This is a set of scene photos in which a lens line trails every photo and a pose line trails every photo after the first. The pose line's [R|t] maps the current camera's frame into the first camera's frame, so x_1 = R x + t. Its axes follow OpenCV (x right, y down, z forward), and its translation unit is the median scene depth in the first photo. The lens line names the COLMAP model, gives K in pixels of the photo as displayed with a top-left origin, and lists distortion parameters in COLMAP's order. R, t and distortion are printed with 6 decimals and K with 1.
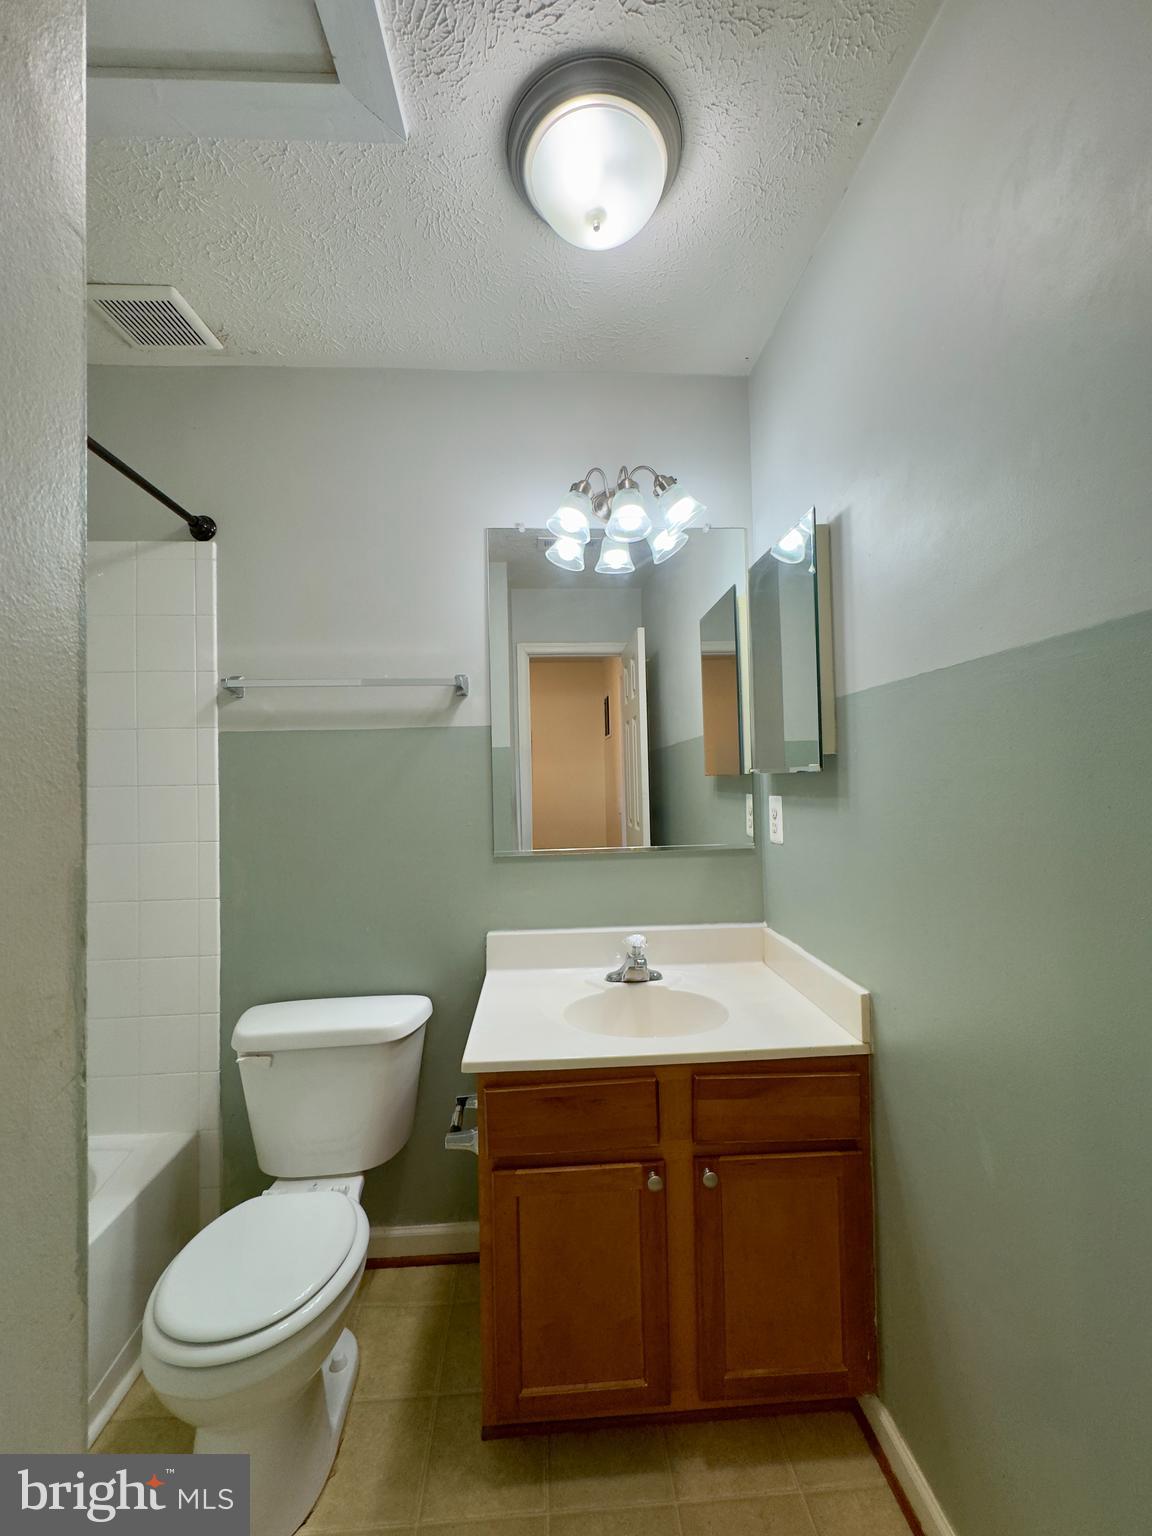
lens RADIAL K [[608.4, 0, 576.0], [0, 608.4, 768.0], [0, 0, 1]] dist [-0.000991, 0.000525]
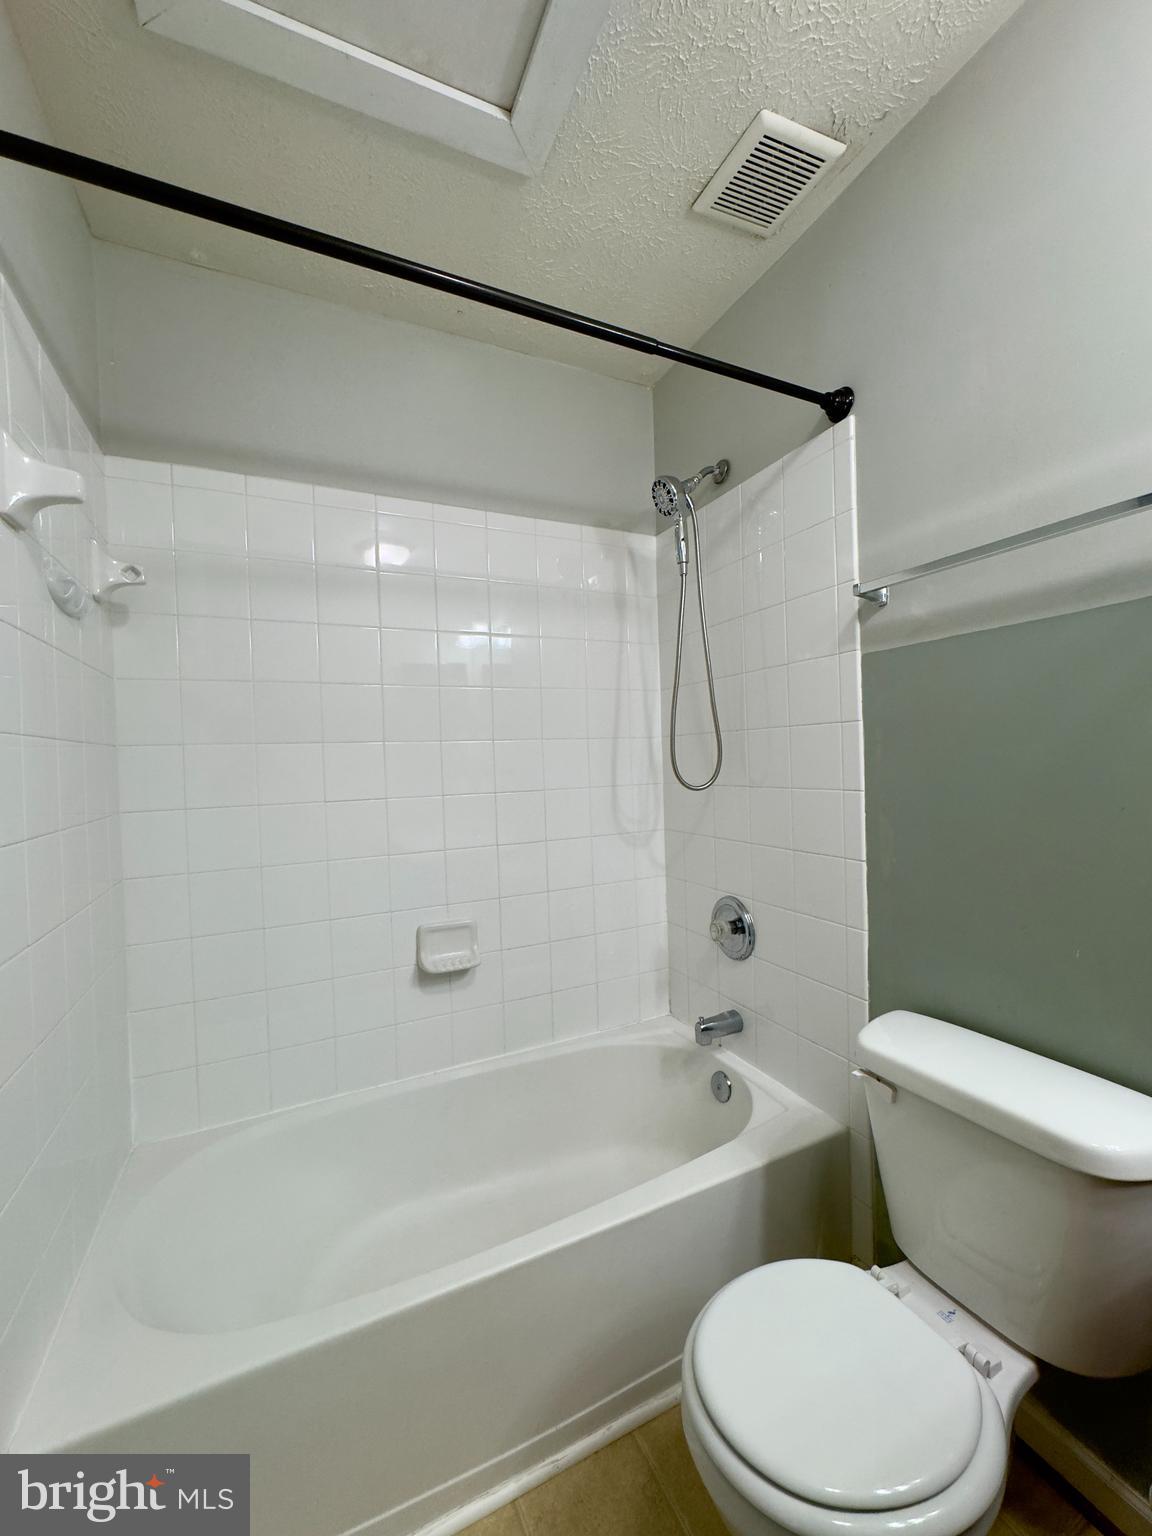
lens RADIAL K [[608.4, 0, 576.0], [0, 608.4, 768.0], [0, 0, 1]] dist [-0.000991, 0.000525]
pose [[0.364758, 0.020808, -0.930870, 0.022658], [0.041510, 0.998393, 0.038584, 0.043511], [0.930176, -0.052714, 0.363308, 0.356488]]
